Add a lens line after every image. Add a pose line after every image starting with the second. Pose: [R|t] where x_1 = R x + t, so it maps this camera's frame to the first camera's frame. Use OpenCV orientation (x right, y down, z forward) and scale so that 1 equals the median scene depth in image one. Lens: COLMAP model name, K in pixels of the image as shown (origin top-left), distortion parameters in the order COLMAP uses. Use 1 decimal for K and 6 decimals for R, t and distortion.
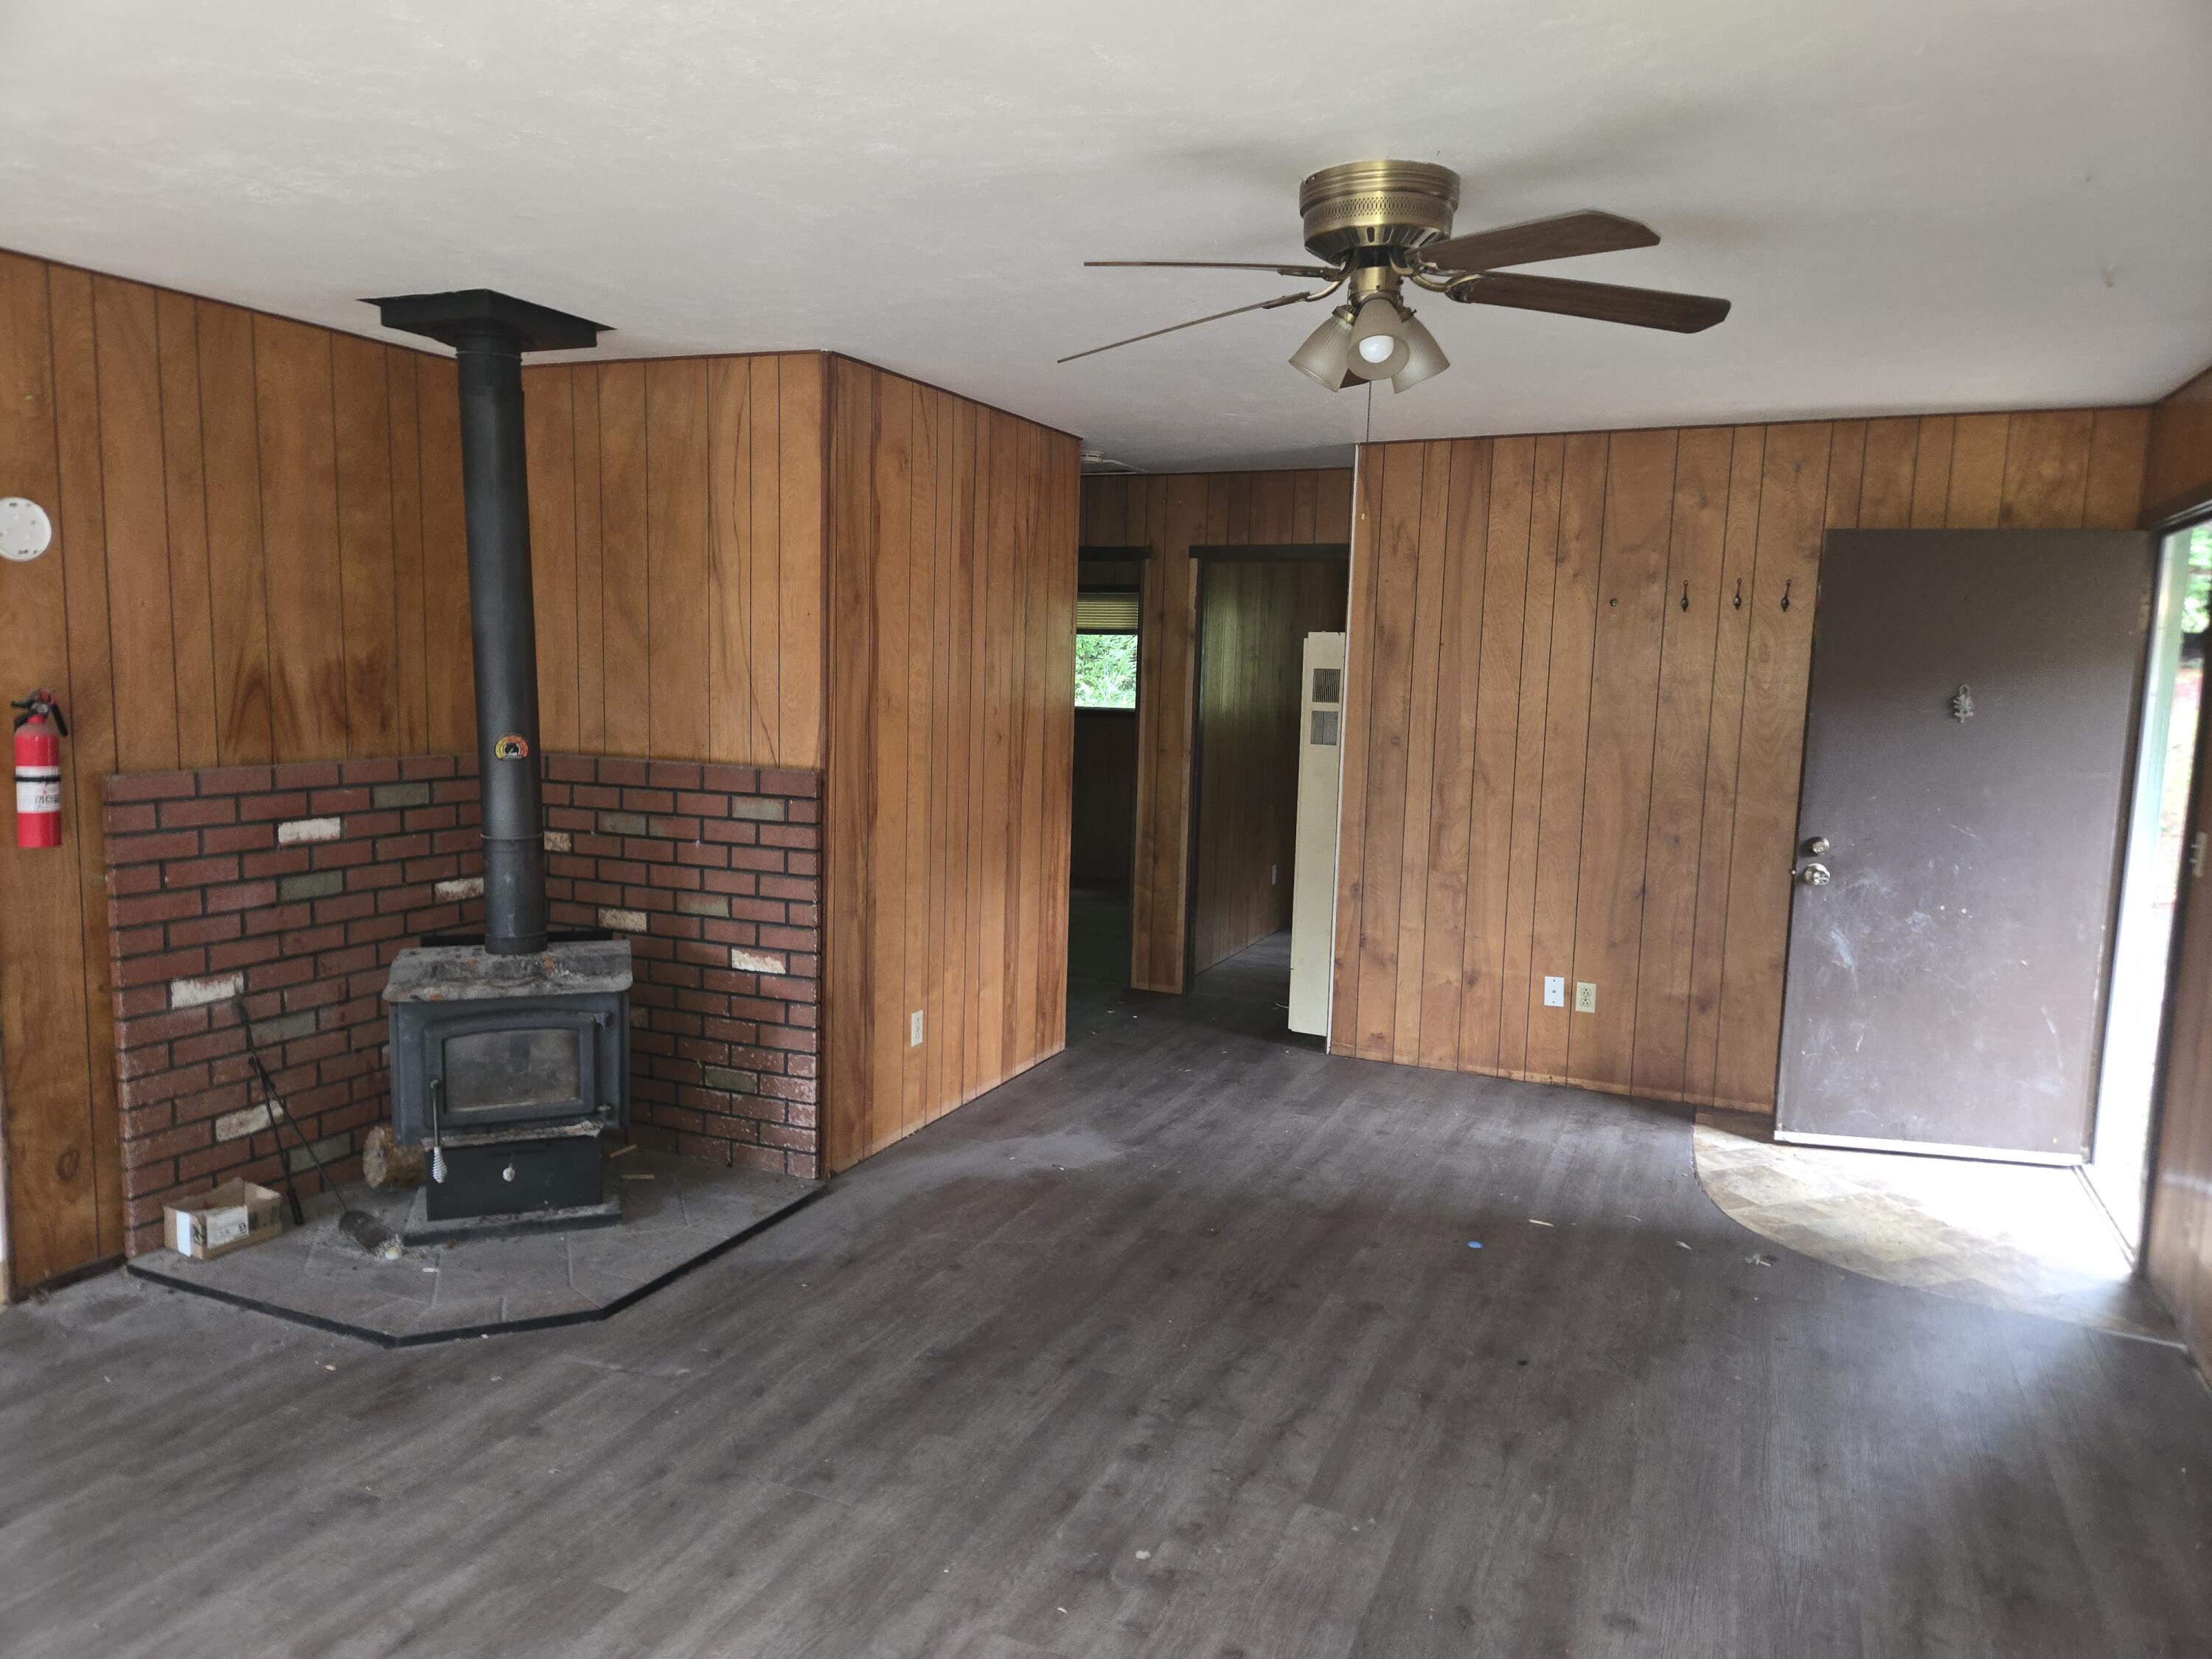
lens RADIAL K [[1466.9, 0, 1100.3], [0, 1466.9, 819.8], [0, 0, 1]] dist [0.057183, -0.030587]
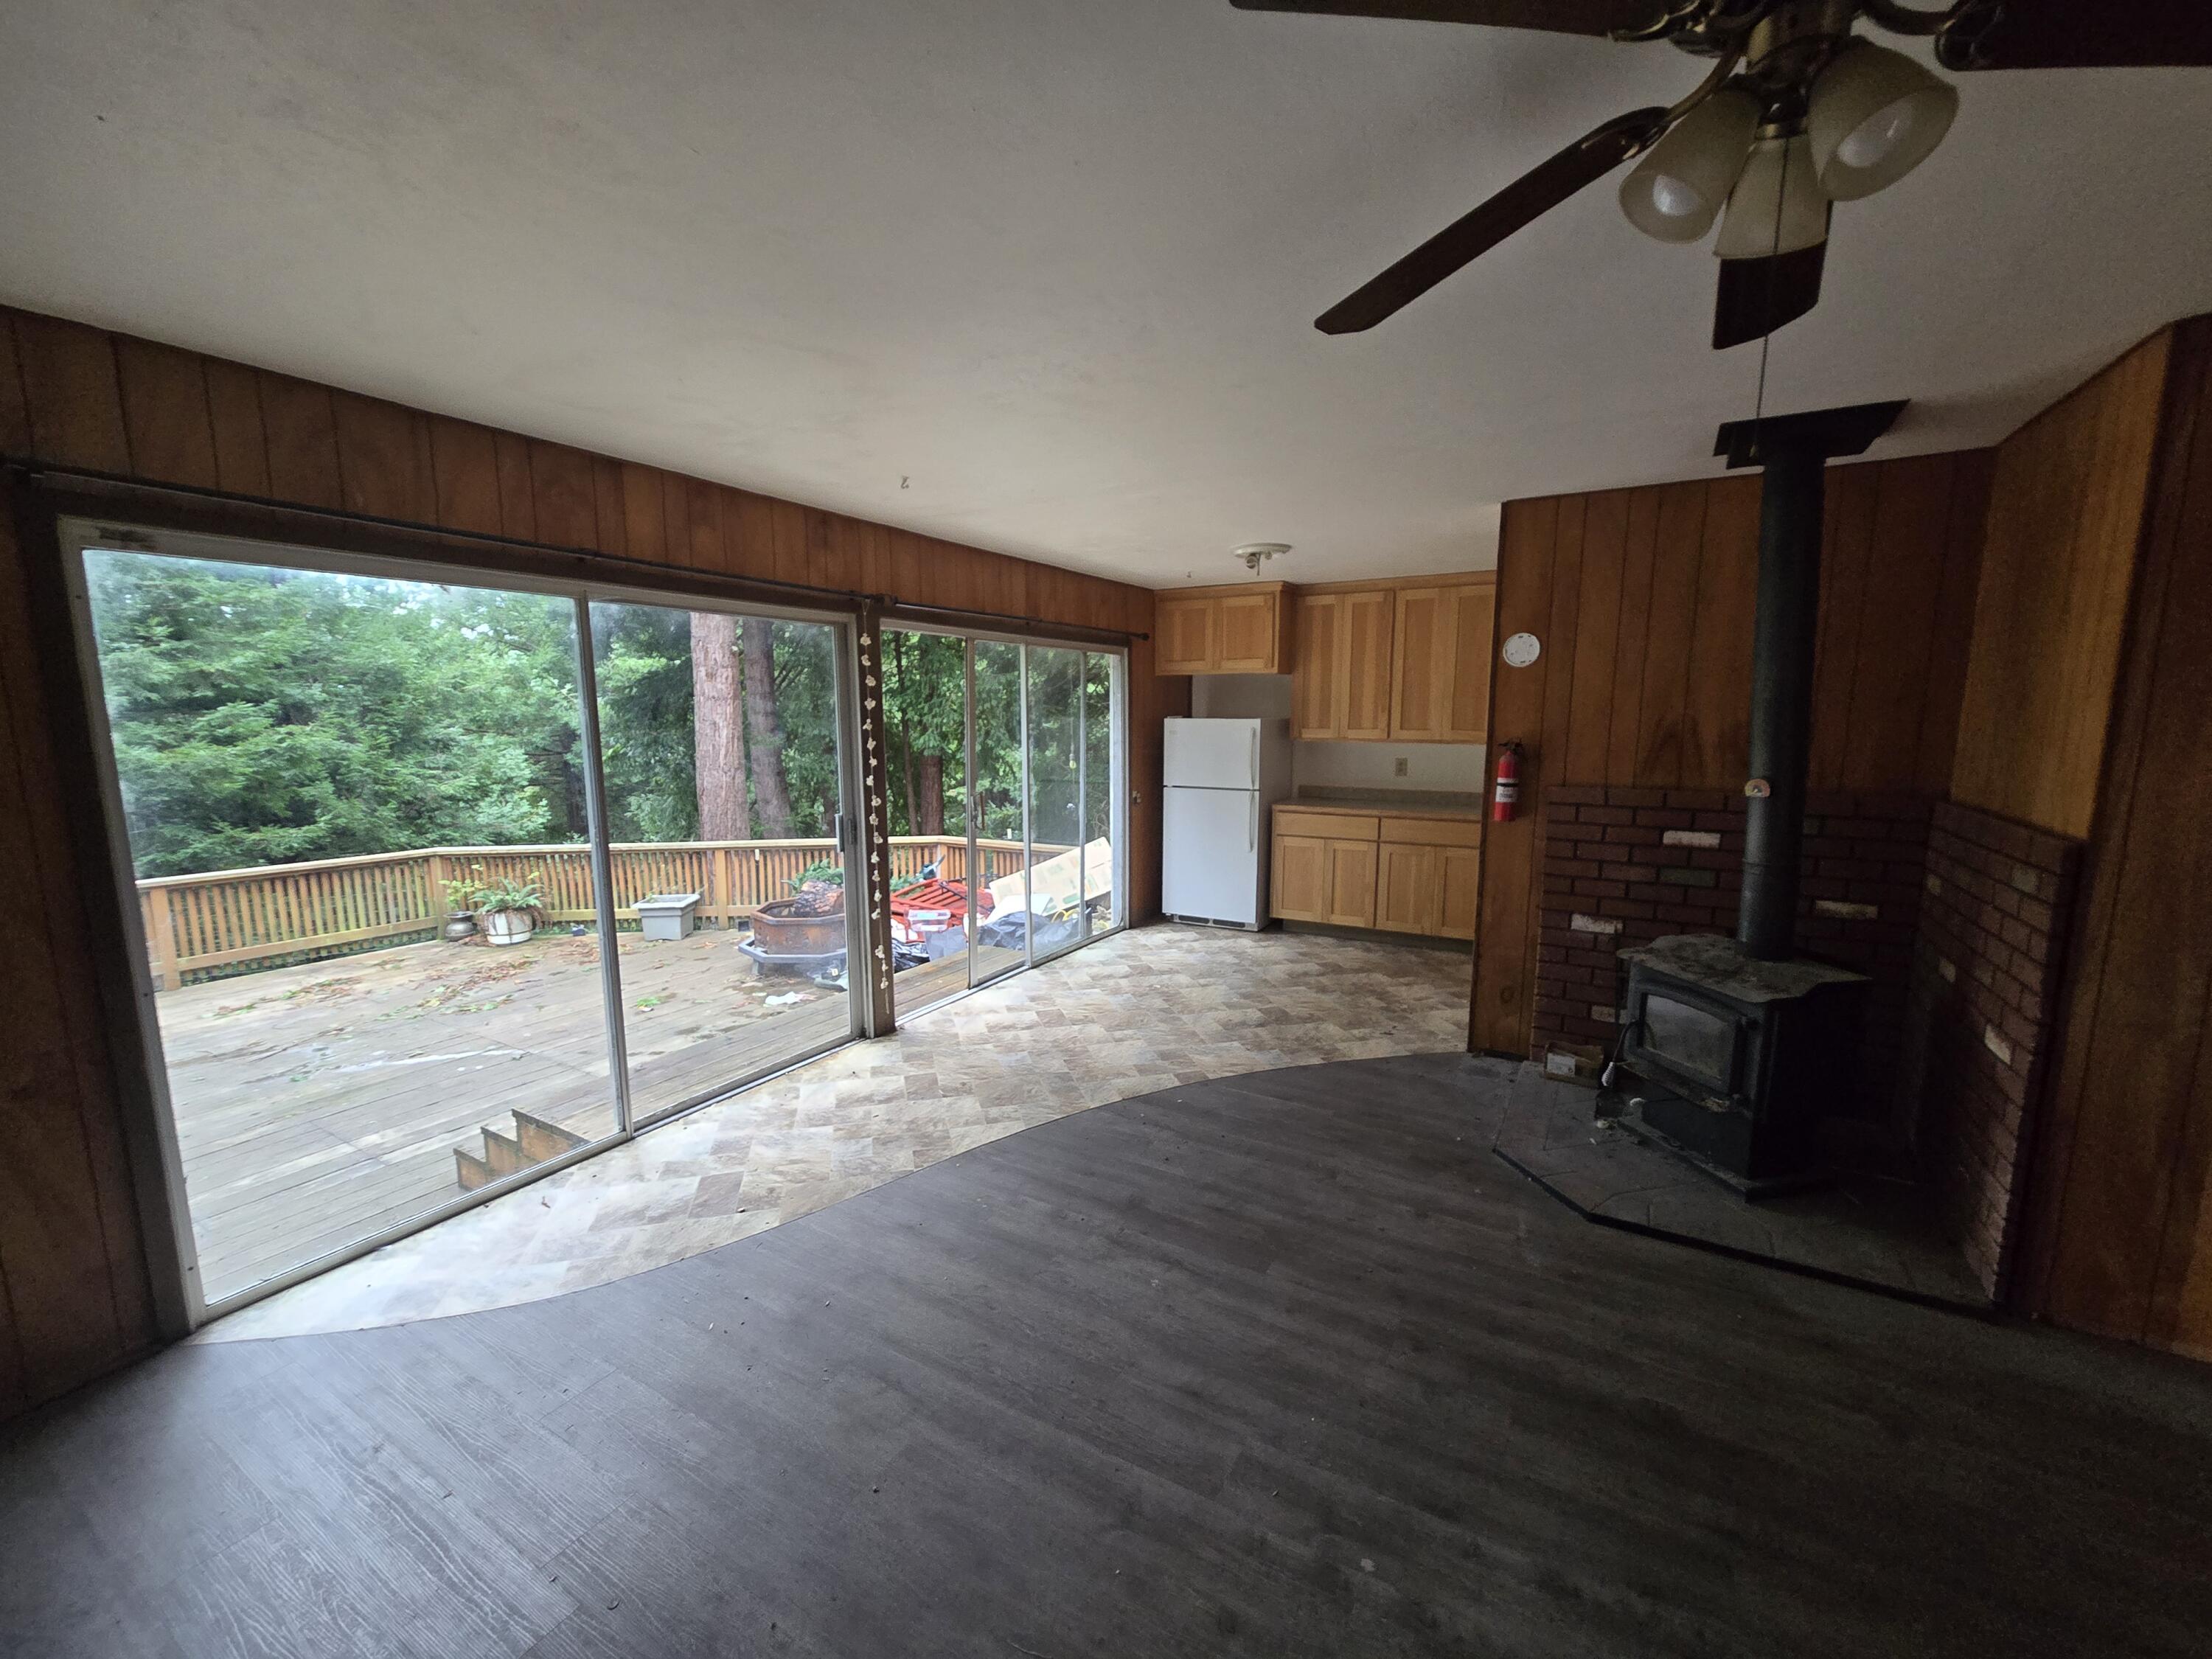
lens RADIAL K [[900.2, 0, 1097.9], [0, 900.2, 841.3], [0, 0, 1]] dist [-0.001701, 0.001939]
pose [[-0.109422, 0.121187, -0.986580, 0.417944], [-0.110833, 0.984863, 0.133269, -0.046013], [0.987797, 0.123928, -0.094334, 0.556485]]
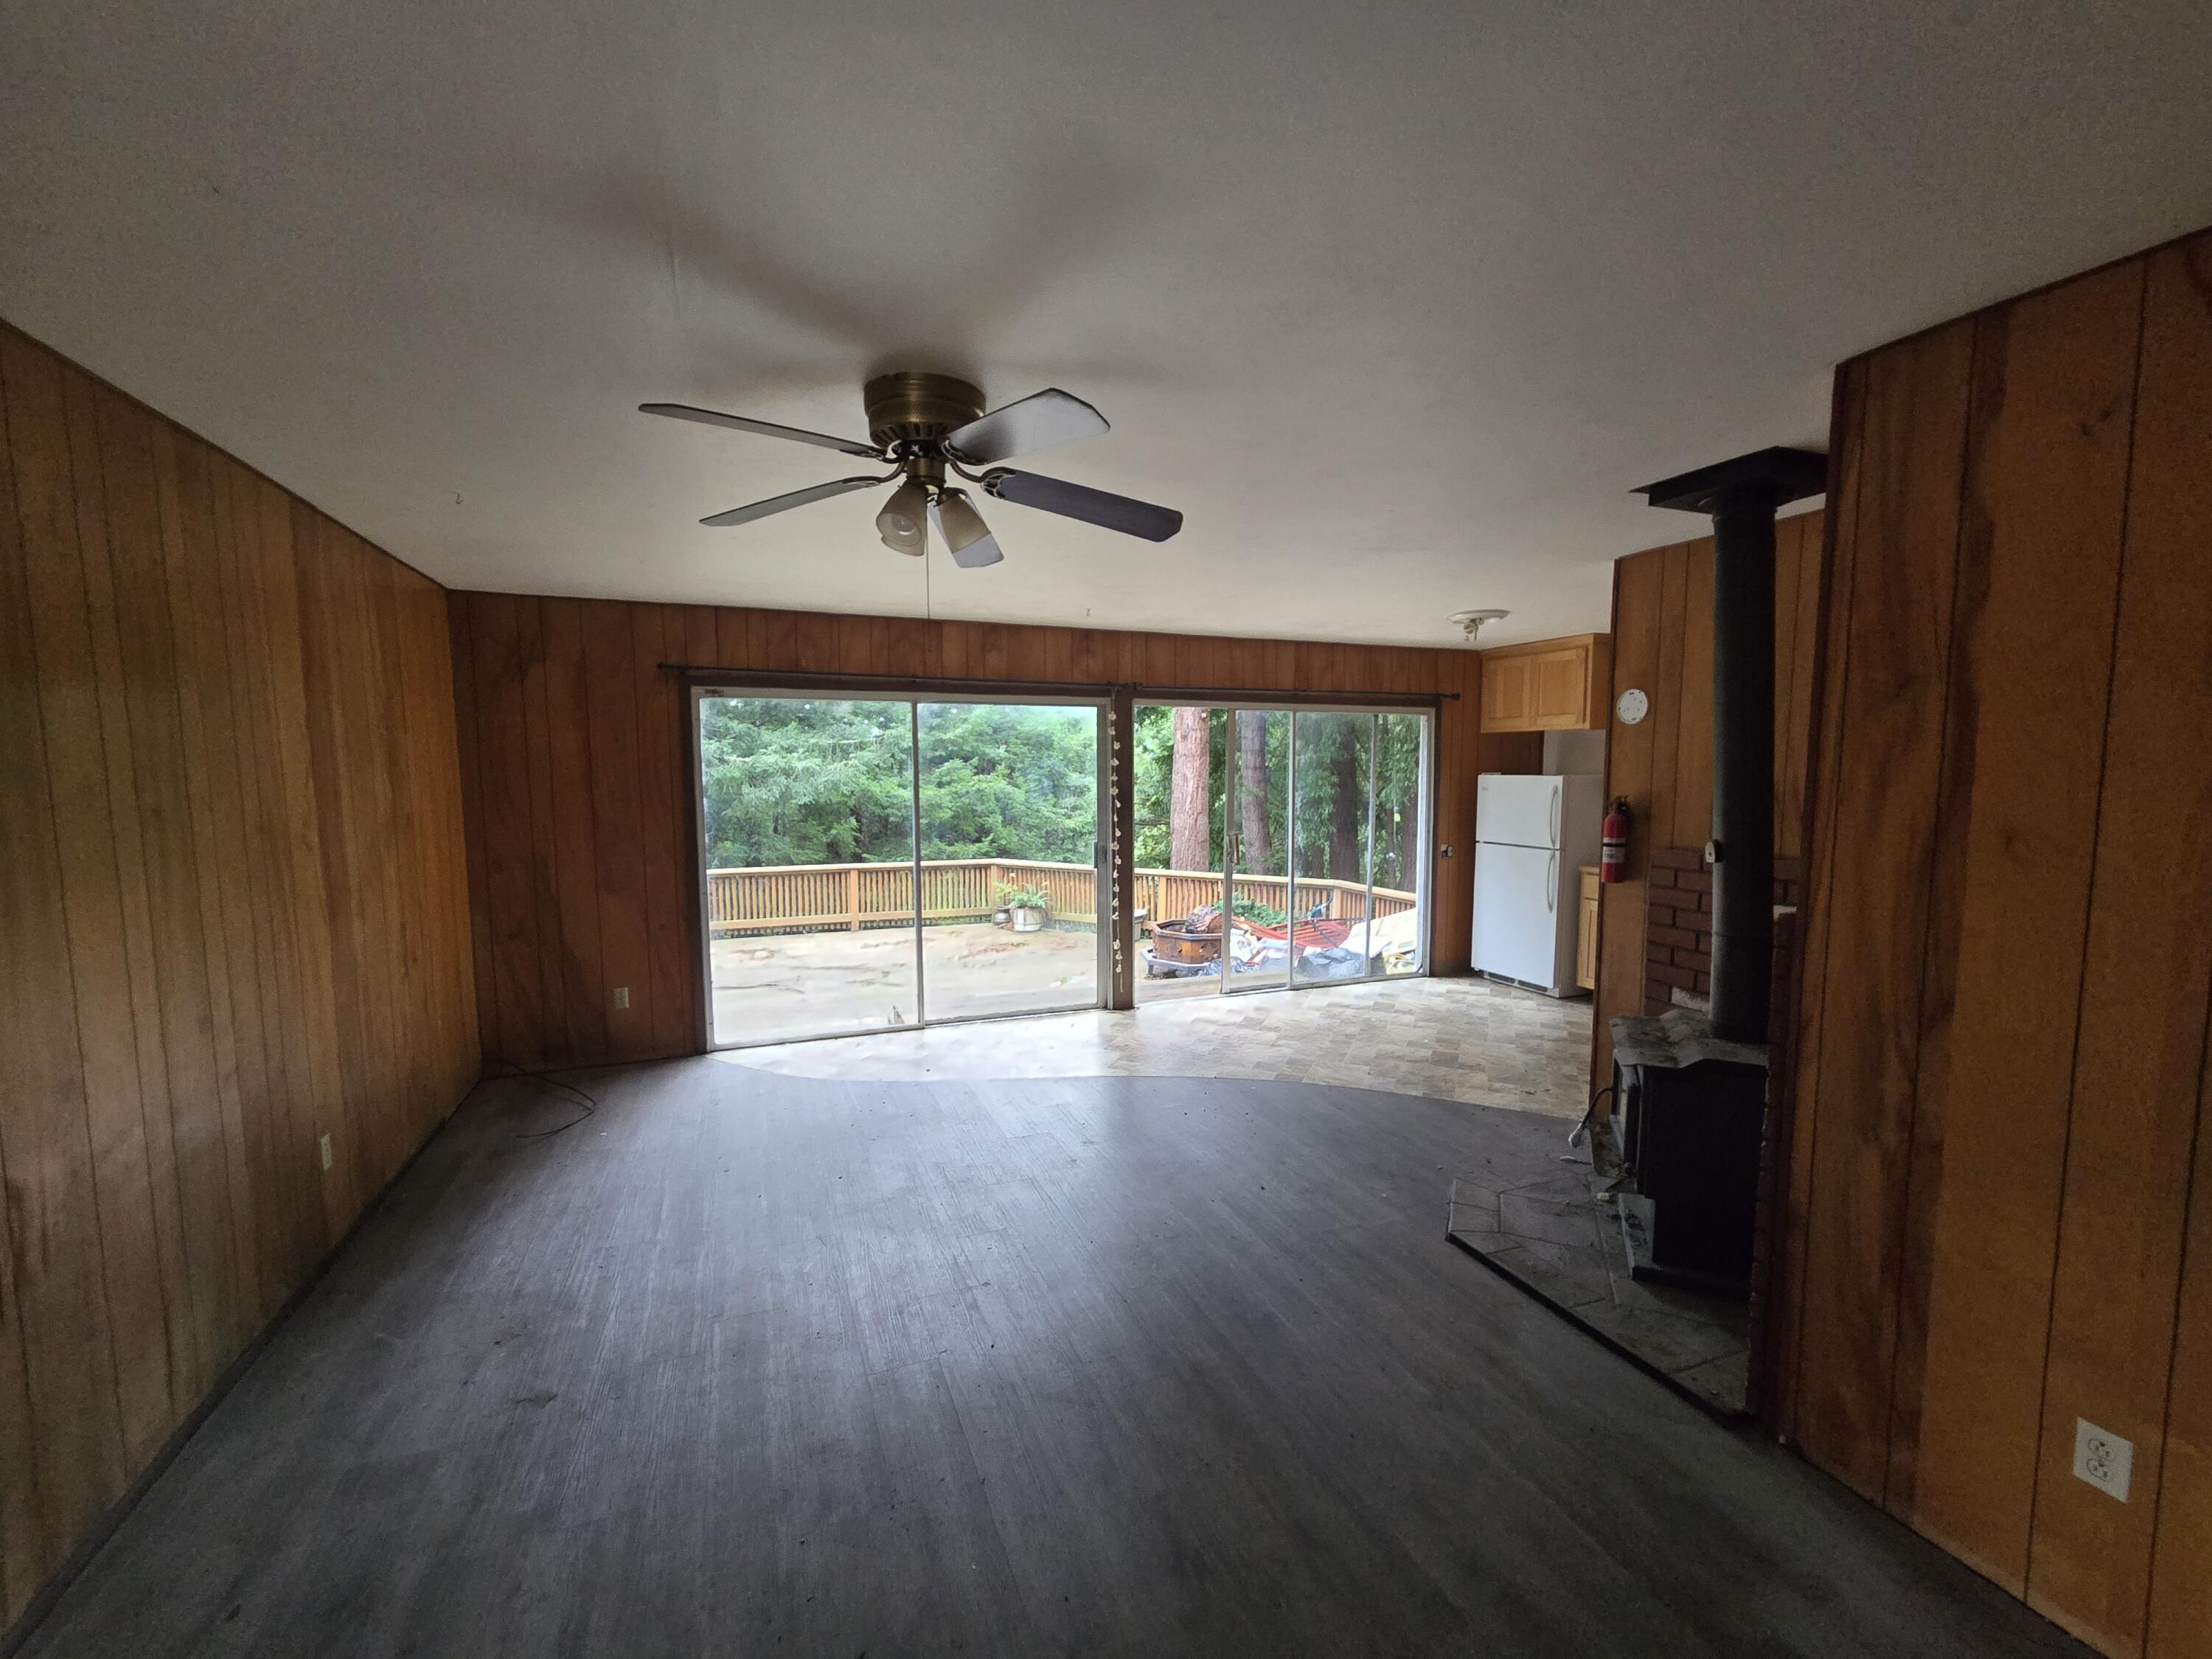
lens RADIAL K [[900.2, 0, 1095.1], [0, 900.2, 841.2], [0, 0, 1]] dist [-0.001701, 0.001939]
pose [[-0.697904, 0.038145, -0.715175, 0.456520], [-0.094463, 0.984954, 0.144716, -0.117629], [0.709935, 0.168556, -0.683800, 1.180247]]
